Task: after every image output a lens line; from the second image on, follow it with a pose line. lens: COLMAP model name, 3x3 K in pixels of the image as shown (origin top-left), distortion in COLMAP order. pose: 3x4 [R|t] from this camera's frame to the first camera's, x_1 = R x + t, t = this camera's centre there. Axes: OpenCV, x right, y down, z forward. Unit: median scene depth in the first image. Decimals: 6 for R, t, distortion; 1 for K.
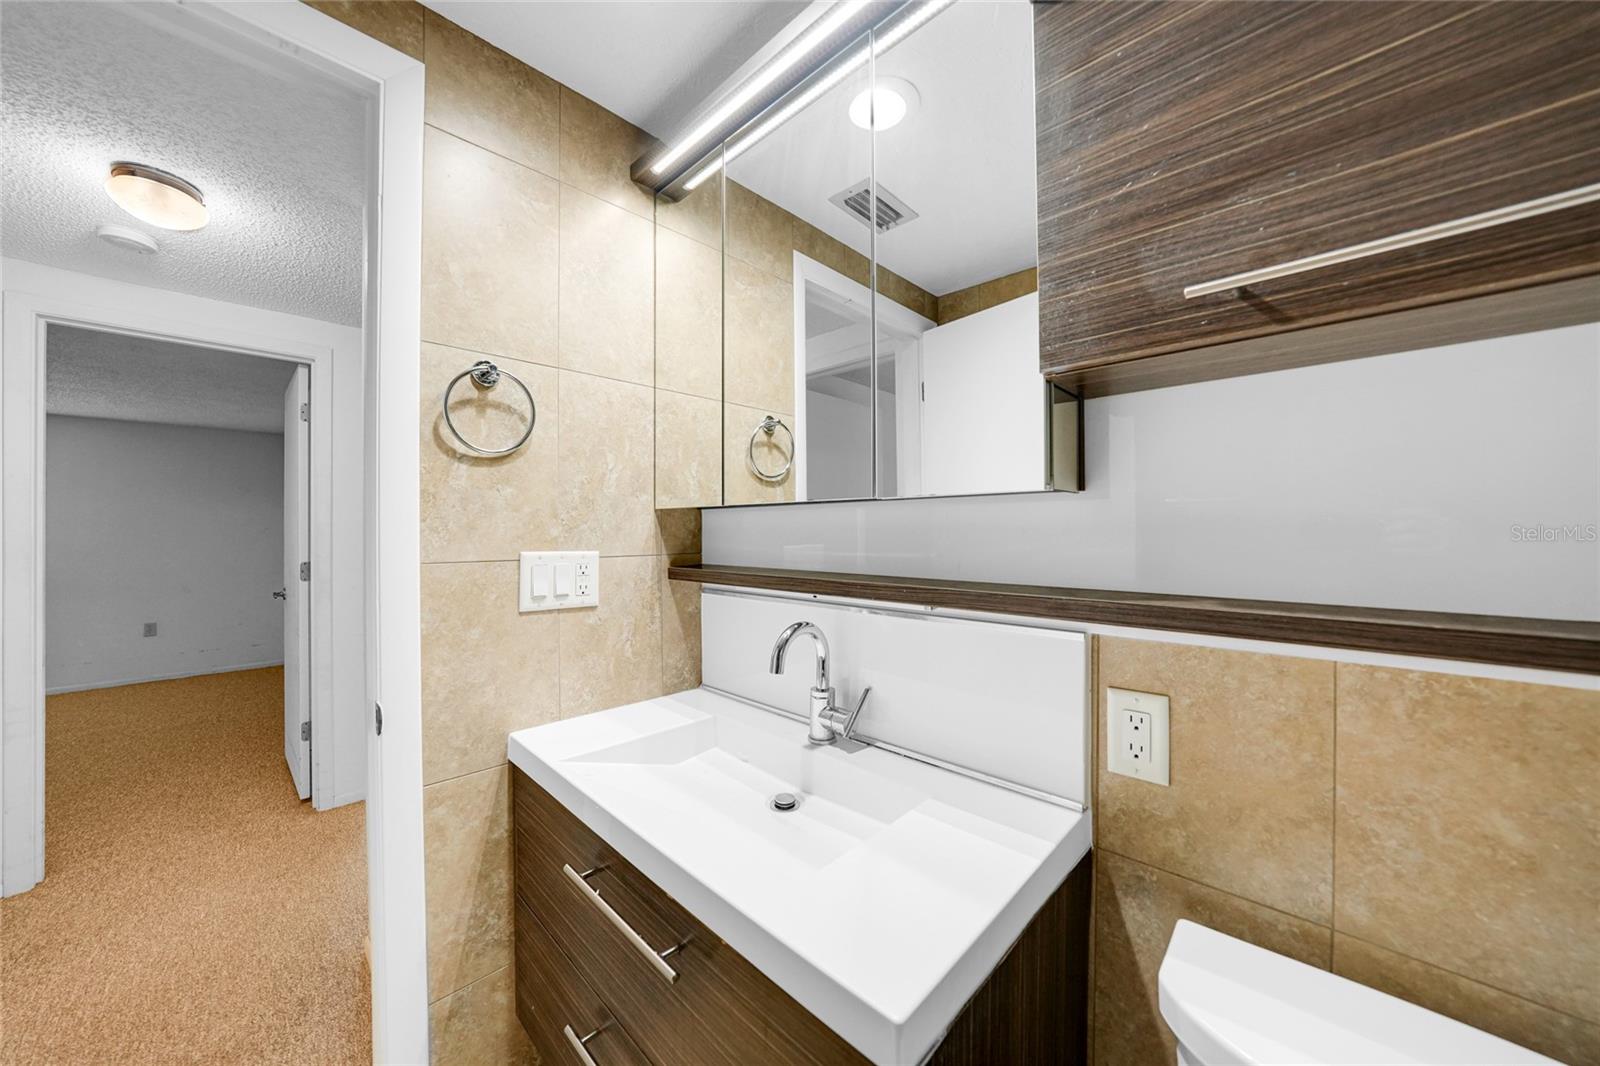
lens RADIAL K [[563.2, 0, 805.8], [0, 563.2, 536.1], [0, 0, 1]] dist [-0.021277, 0.003868]
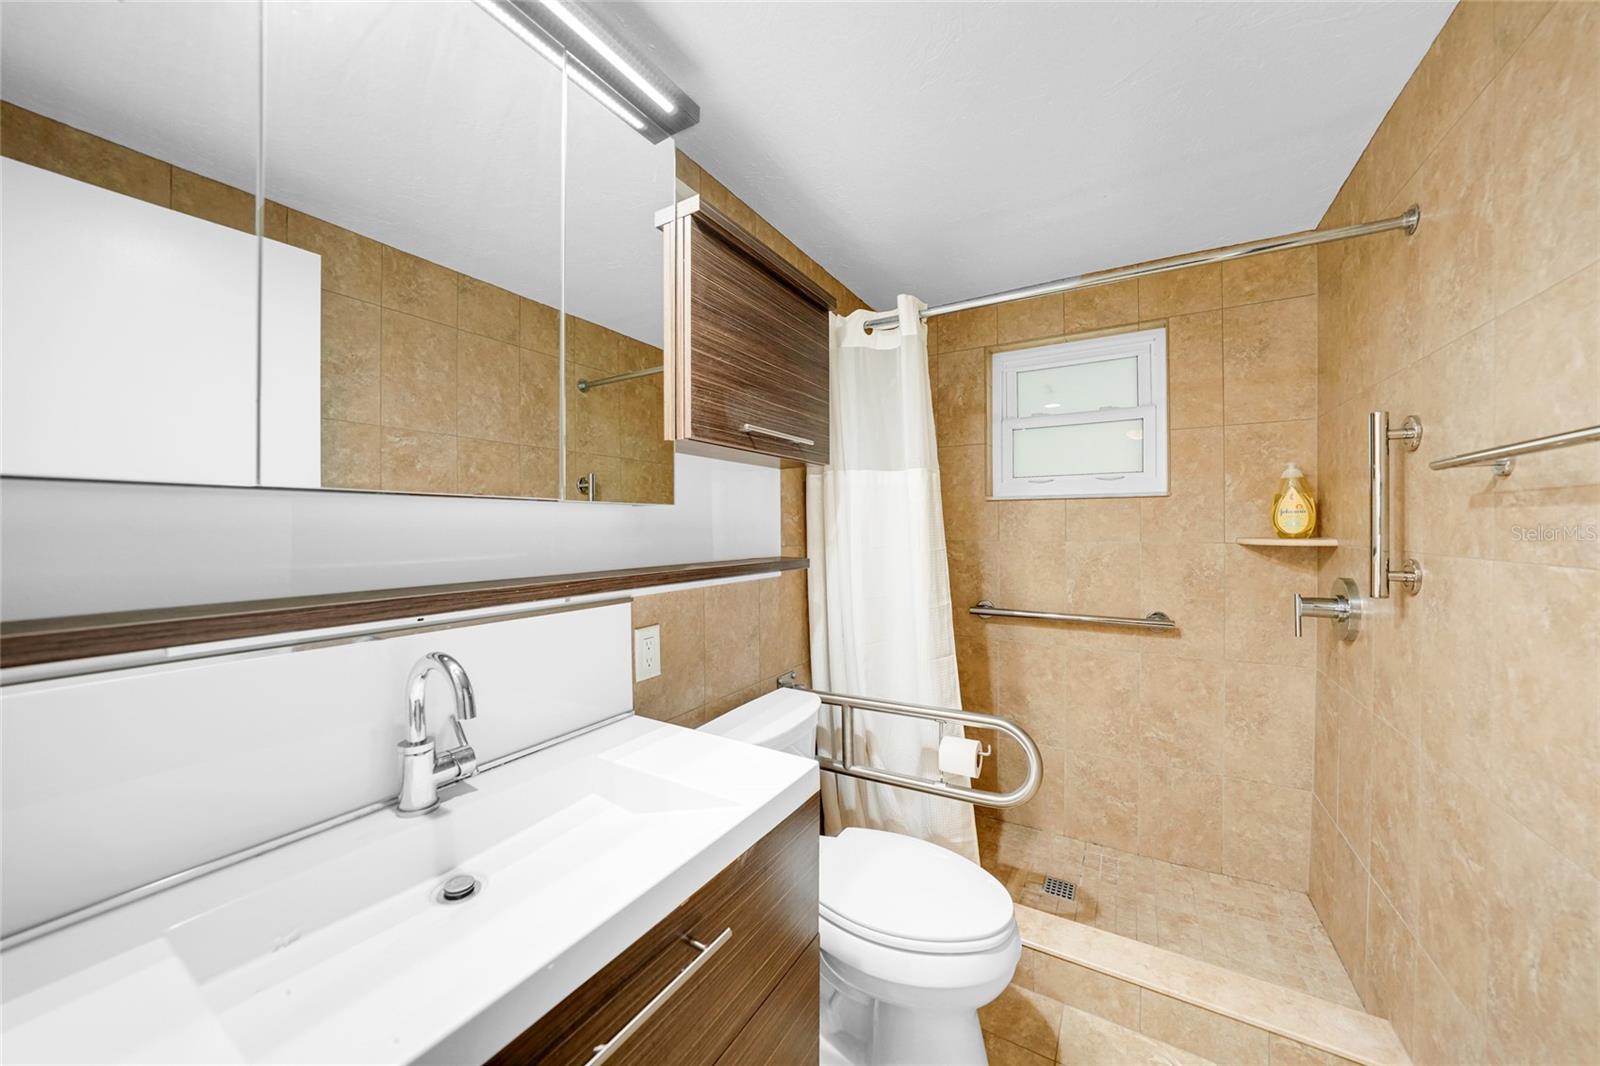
lens RADIAL K [[563.2, 0, 807.4], [0, 563.2, 528.0], [0, 0, 1]] dist [-0.021277, 0.003868]
pose [[-0.240320, -0.001822, 0.970692, -1.393940], [0.006507, 0.999973, 0.003489, -0.023285], [-0.970672, 0.007155, -0.240302, 1.135305]]
